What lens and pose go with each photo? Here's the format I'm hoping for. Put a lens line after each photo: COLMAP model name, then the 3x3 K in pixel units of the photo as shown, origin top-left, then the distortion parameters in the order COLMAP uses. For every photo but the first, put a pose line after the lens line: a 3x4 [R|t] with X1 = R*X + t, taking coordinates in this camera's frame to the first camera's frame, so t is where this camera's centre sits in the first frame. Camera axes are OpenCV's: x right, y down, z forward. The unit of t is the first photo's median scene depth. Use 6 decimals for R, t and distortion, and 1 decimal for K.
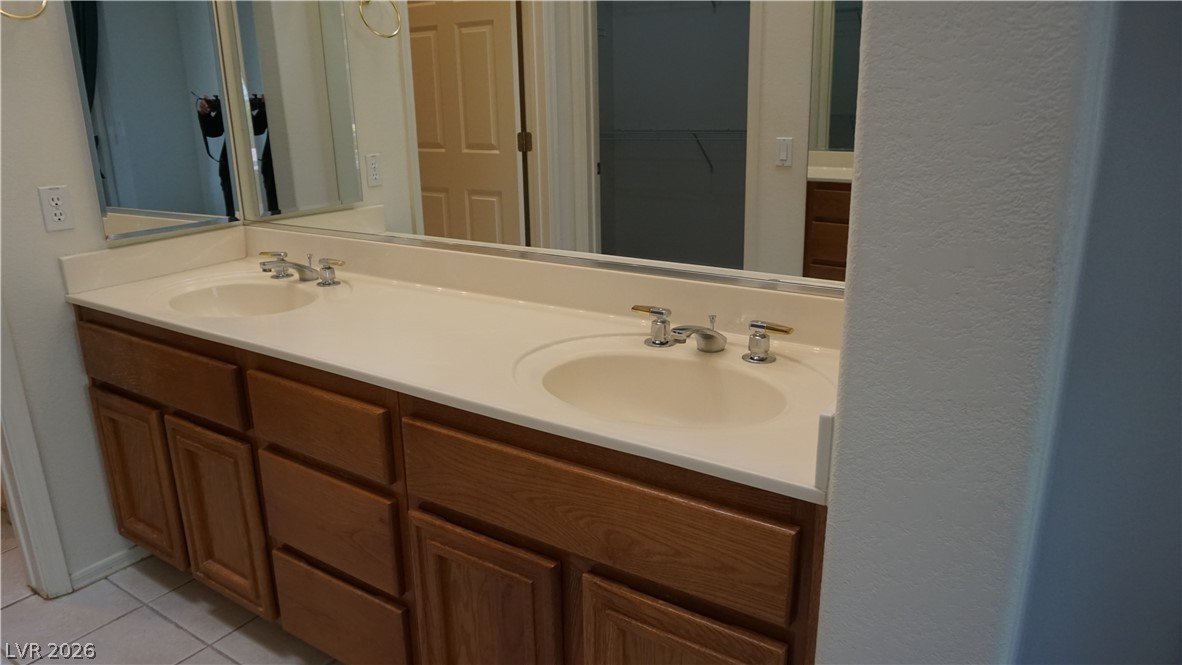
lens RADIAL K [[803.0, 0, 585.5], [0, 803.0, 335.7], [0, 0, 1]] dist [-0.060981, 0.028597]
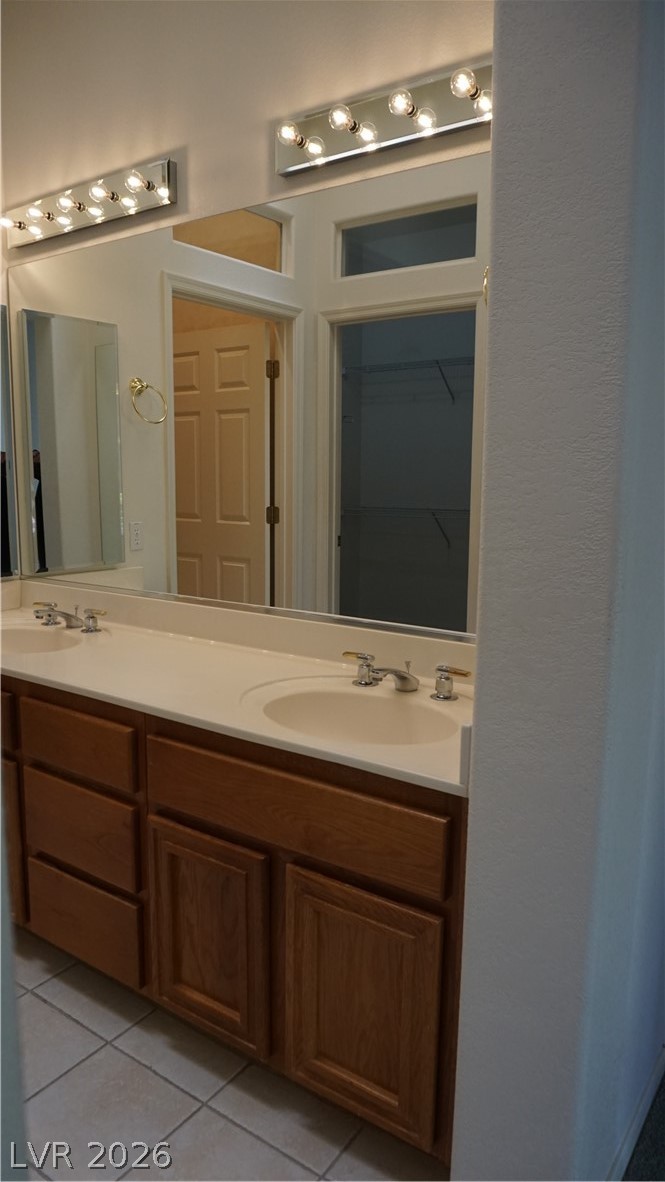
lens RADIAL K [[803.0, 0, 332.5], [0, 803.0, 591.0], [0, 0, 1]] dist [-0.060981, 0.028597]
pose [[0.999532, 0.028415, -0.011322, 0.055958], [-0.029741, 0.989309, -0.142767, 0.046508], [0.007144, 0.143037, 0.989692, -0.217263]]
